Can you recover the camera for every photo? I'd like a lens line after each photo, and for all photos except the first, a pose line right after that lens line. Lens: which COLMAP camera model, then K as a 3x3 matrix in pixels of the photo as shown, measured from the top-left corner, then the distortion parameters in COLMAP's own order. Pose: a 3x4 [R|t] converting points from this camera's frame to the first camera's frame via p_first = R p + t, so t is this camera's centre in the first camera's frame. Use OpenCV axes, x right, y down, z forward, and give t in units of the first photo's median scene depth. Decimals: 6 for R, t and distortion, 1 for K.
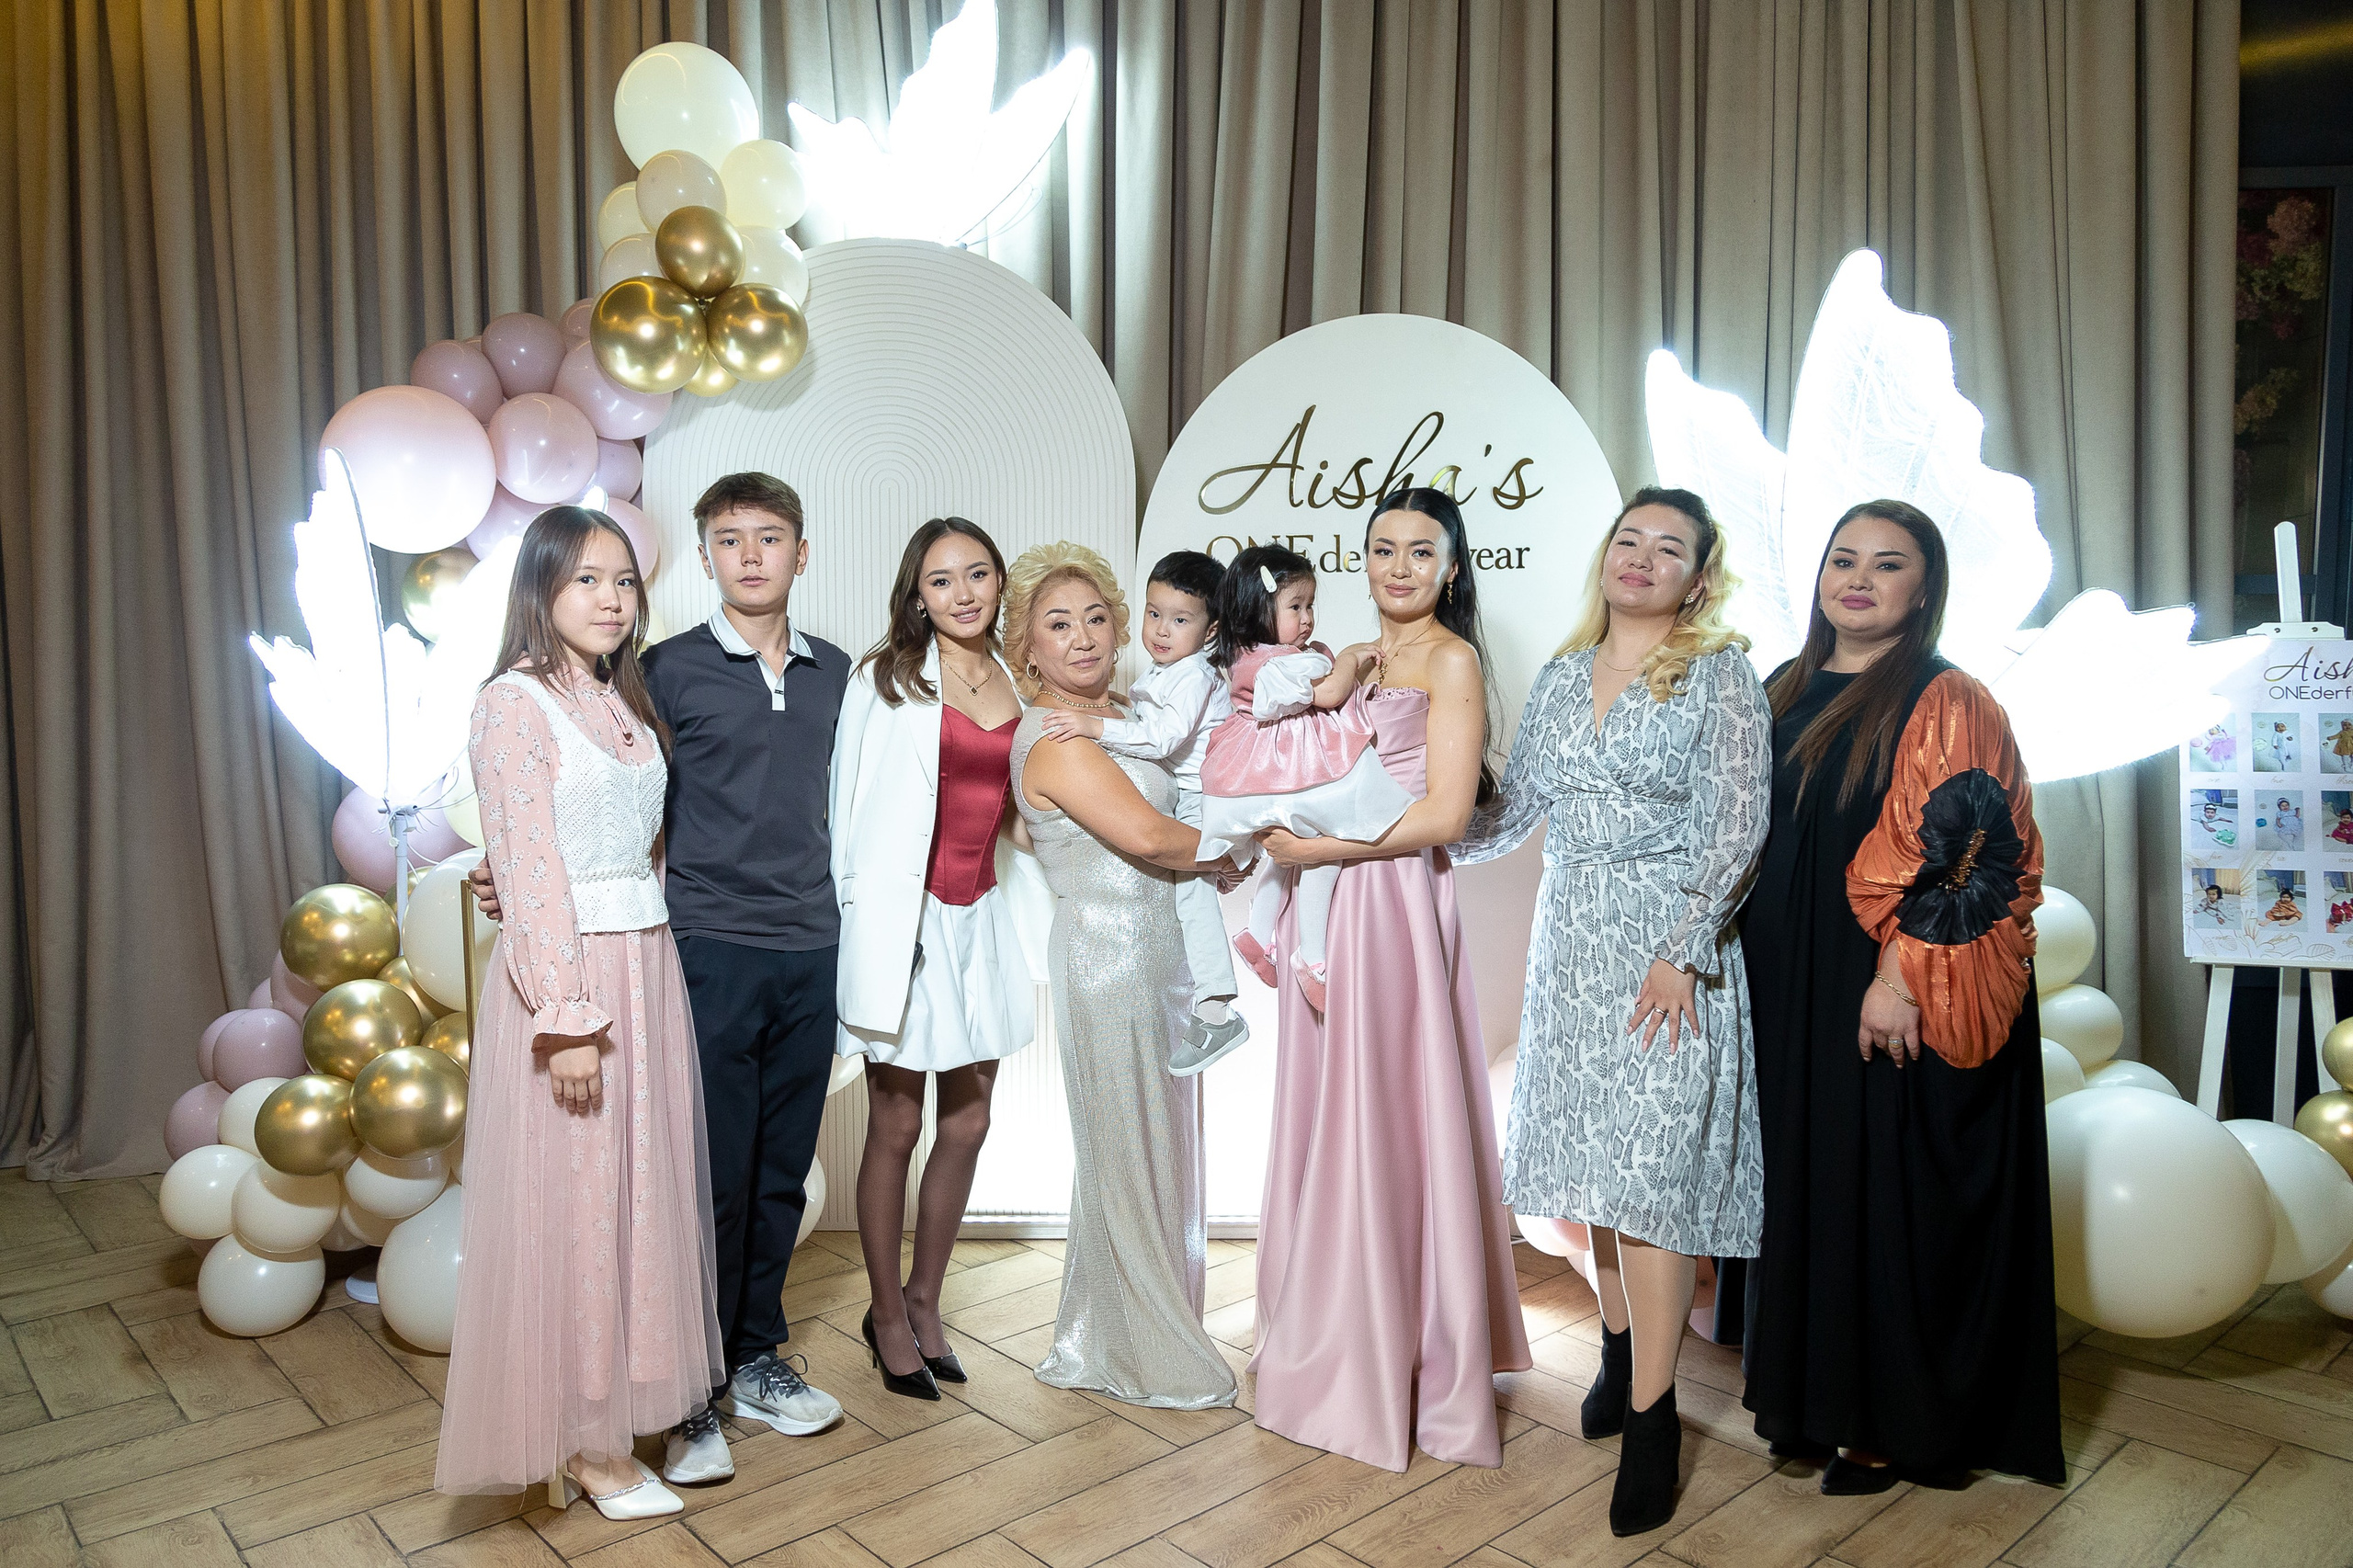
lens RADIAL K [[1642.8, 0, 1176.5], [0, 1642.8, 784.0], [0, 0, 1]] dist [0.002800, -0.001088]
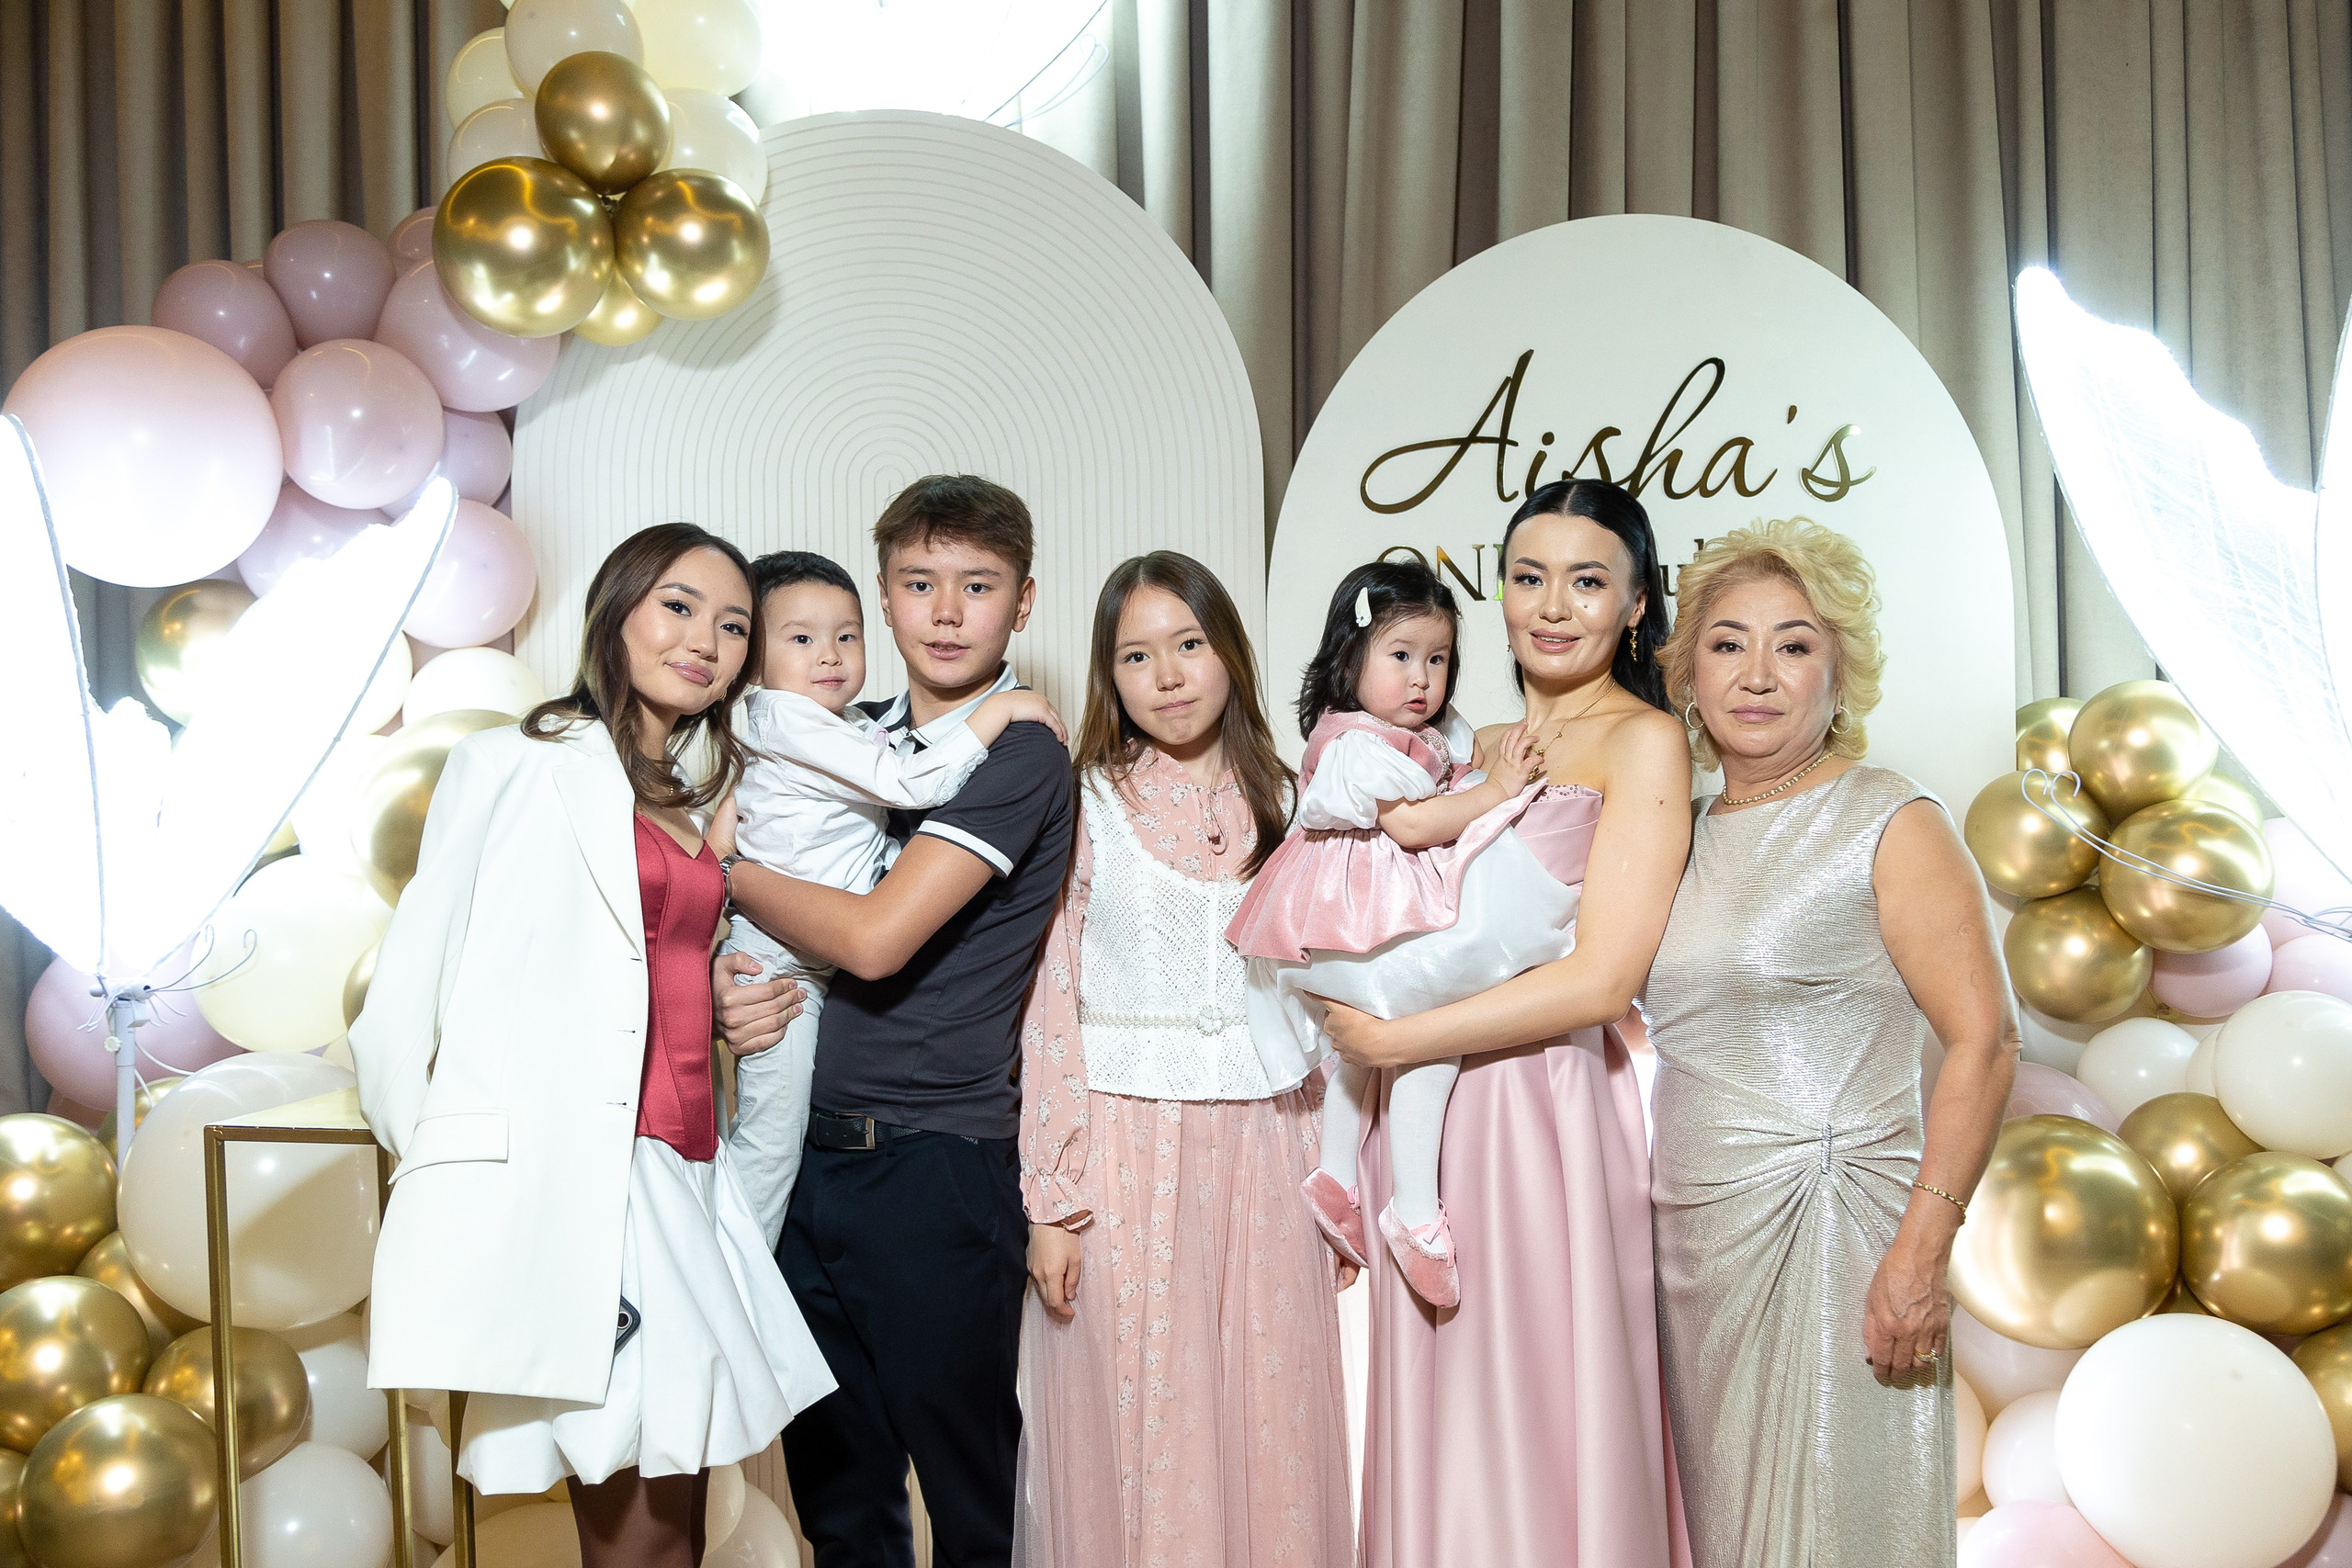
lens RADIAL K [[1843.2, 0, 1176.1], [0, 1843.2, 750.4], [0, 0, 1]] dist [-0.013685, 0.003570]
pose [[0.999158, -0.016369, 0.037624, -0.091853], [0.018592, 0.998054, -0.059515, -0.026682], [-0.036577, 0.060164, 0.997518, 0.271532]]
